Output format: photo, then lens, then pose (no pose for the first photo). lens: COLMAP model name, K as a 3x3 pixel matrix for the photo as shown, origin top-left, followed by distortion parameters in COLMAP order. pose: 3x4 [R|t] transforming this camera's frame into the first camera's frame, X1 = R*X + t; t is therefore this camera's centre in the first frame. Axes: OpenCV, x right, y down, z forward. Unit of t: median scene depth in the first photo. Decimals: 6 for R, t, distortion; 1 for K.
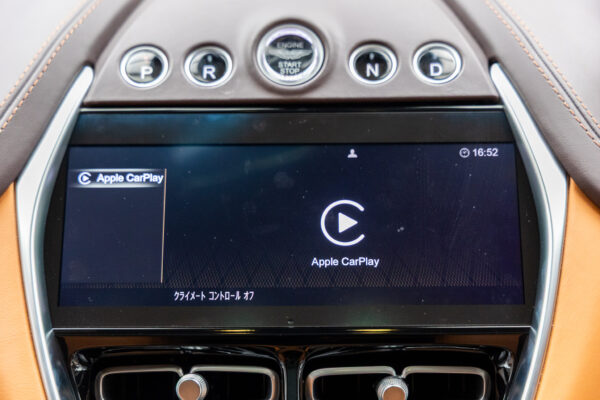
lens RADIAL K [[1319.9, 0, 302.3], [0, 1319.9, 197.9], [0, 0, 1]] dist [0.033617, 0.000000]
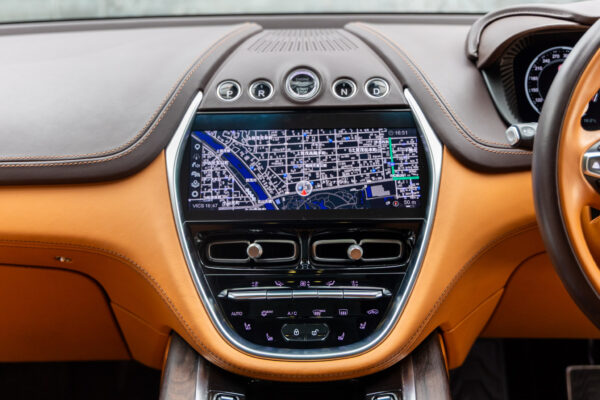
lens RADIAL K [[782.7, 0, 299.6], [0, 782.7, 198.5], [0, 0, 1]] dist [-0.005982, 0.000000]
pose [[0.999983, -0.005539, -0.002030, -0.012301], [0.005575, 0.999814, 0.018444, 0.041686], [0.001928, -0.018455, 0.999828, -0.175836]]
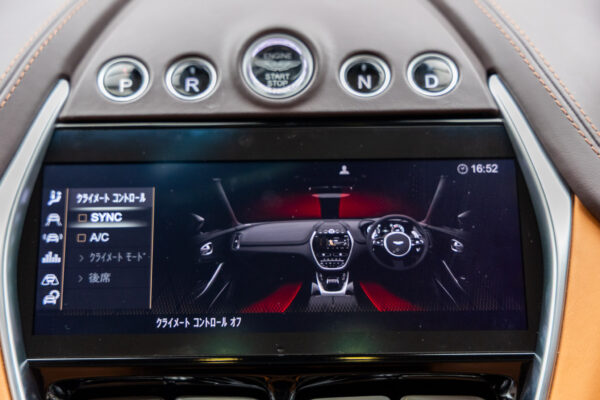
lens RADIAL K [[1319.9, 0, 301.1], [0, 1319.9, 197.8], [0, 0, 1]] dist [0.033617, 0.000000]
pose [[0.999843, -0.005025, 0.016982, -0.009140], [0.005118, 0.999972, -0.005420, -0.009041], [-0.016954, 0.005506, 0.999841, 0.054888]]
